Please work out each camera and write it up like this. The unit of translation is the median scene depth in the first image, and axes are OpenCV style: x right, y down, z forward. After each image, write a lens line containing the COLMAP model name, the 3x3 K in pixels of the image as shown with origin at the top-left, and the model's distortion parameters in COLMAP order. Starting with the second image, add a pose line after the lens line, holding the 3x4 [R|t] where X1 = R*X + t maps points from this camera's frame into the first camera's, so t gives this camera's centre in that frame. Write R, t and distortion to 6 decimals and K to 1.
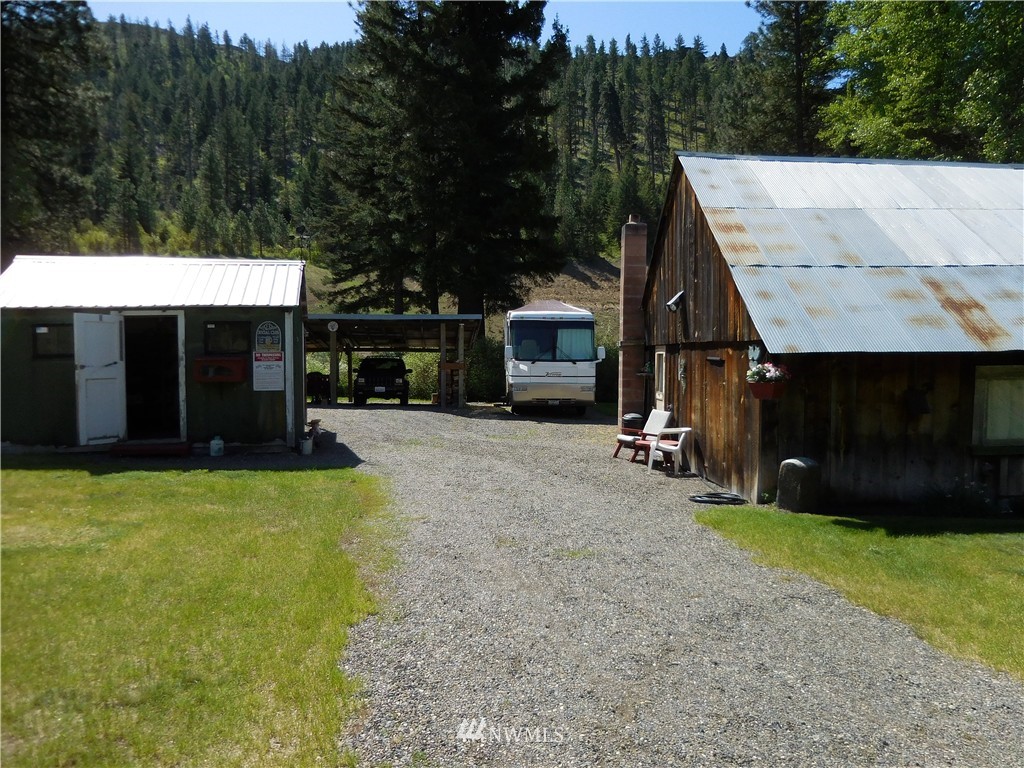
lens RADIAL K [[779.4, 0, 511.7], [0, 779.4, 383.5], [0, 0, 1]] dist [-0.025878, 0.016839]
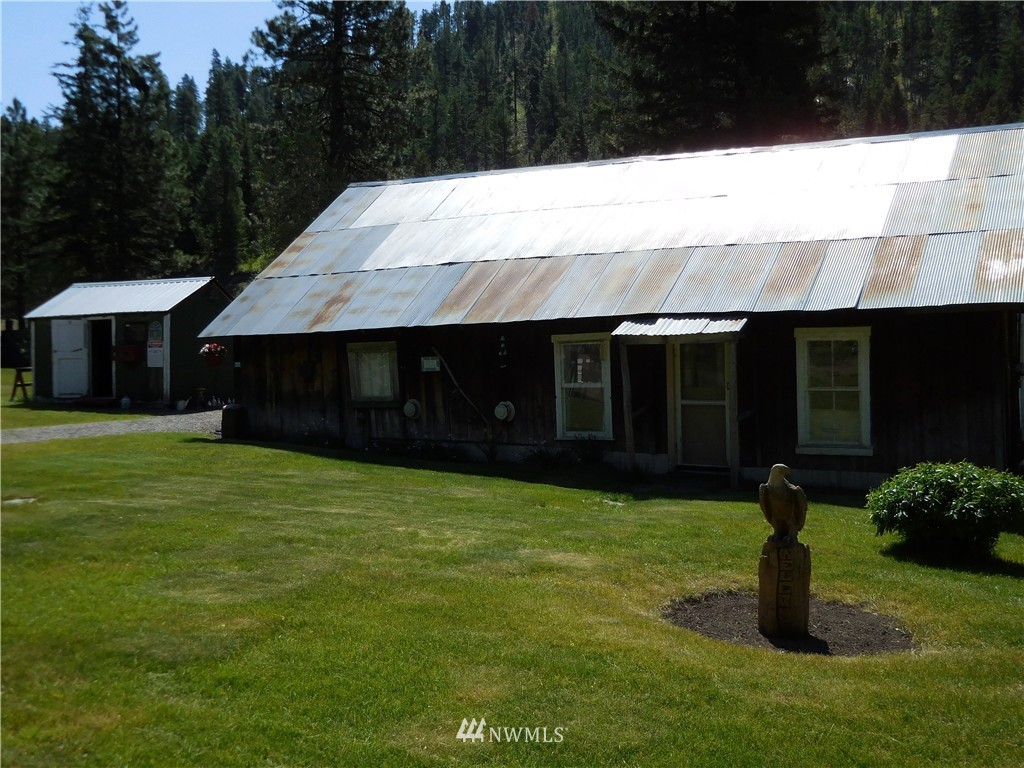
lens RADIAL K [[984.2, 0, 513.1], [0, 984.2, 385.0], [0, 0, 1]] dist [-0.011972, 0.000000]
pose [[0.844068, 0.010432, -0.536135, 1.766651], [-0.010928, 0.999938, 0.002253, 0.044174], [0.536125, 0.003957, 0.844129, -0.335494]]
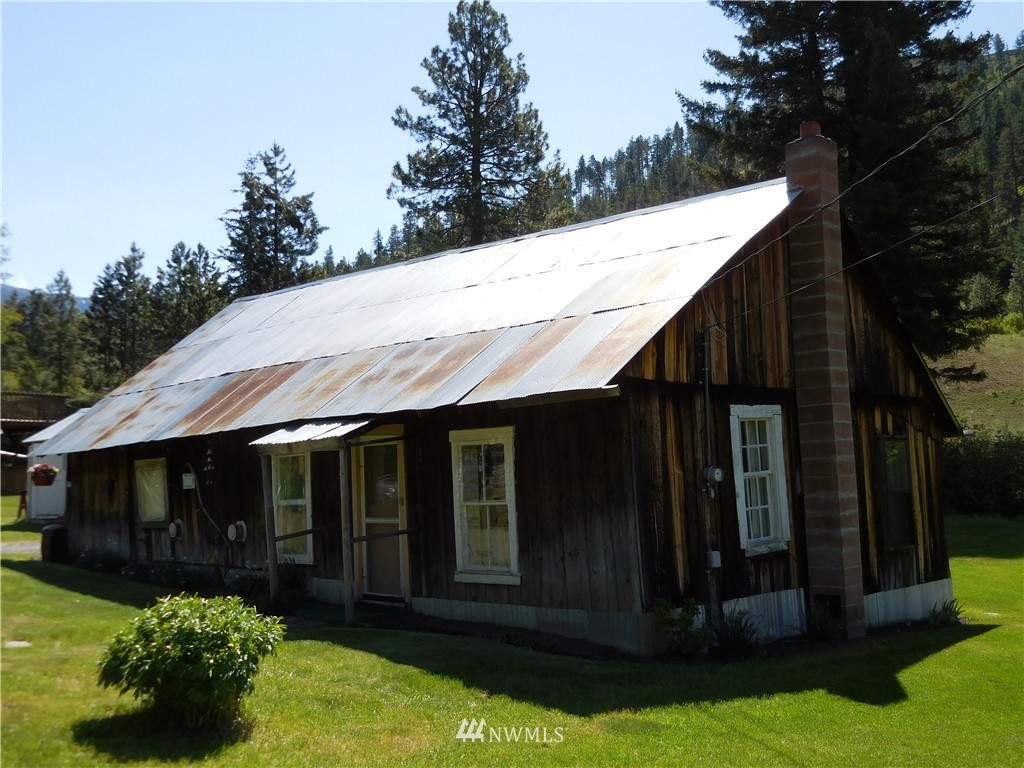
lens RADIAL K [[984.2, 0, 513.2], [0, 984.2, 387.2], [0, 0, 1]] dist [-0.011972, 0.000000]
pose [[0.705395, -0.081738, -0.704086, 2.223960], [0.004409, 0.993816, -0.110956, 0.041626], [0.708801, 0.075164, 0.701392, 0.249801]]
